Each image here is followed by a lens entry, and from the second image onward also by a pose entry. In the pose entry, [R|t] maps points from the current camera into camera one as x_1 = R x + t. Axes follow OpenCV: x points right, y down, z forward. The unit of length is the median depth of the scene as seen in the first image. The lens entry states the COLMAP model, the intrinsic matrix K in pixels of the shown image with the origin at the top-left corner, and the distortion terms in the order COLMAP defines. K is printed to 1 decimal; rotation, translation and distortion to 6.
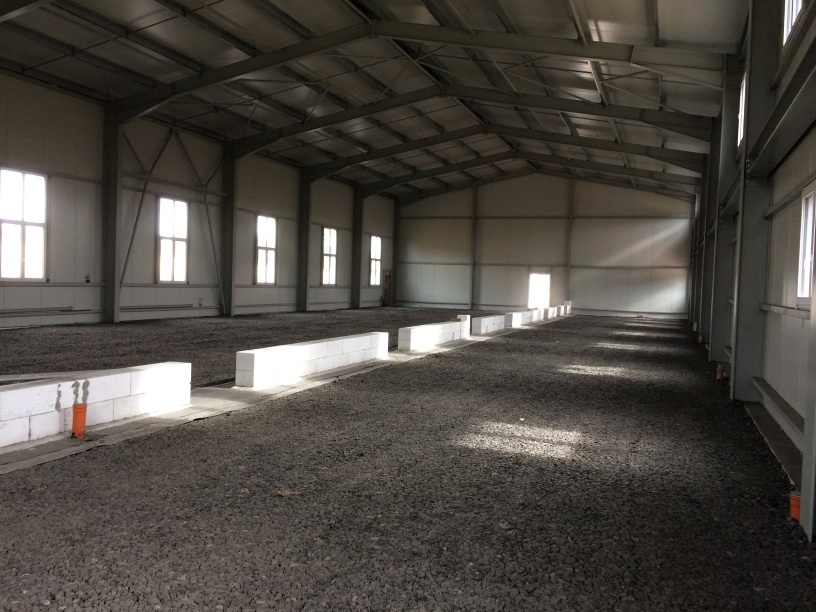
lens RADIAL K [[654.2, 0, 408.0], [0, 654.2, 306.0], [0, 0, 1]] dist [0.014900, -0.008198]
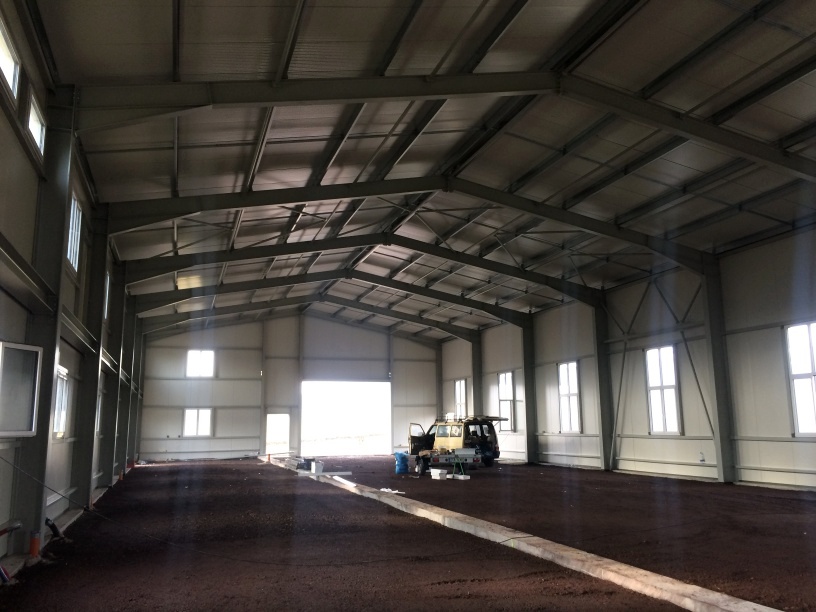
lens RADIAL K [[690.0, 0, 408.0], [0, 690.0, 306.0], [0, 0, 1]] dist [-0.001084, -0.005814]
pose [[-0.762229, -0.134672, -0.633143, 0.583483], [-0.037589, 0.985677, -0.164404, -0.038843], [0.646215, -0.101515, -0.756374, 1.516516]]
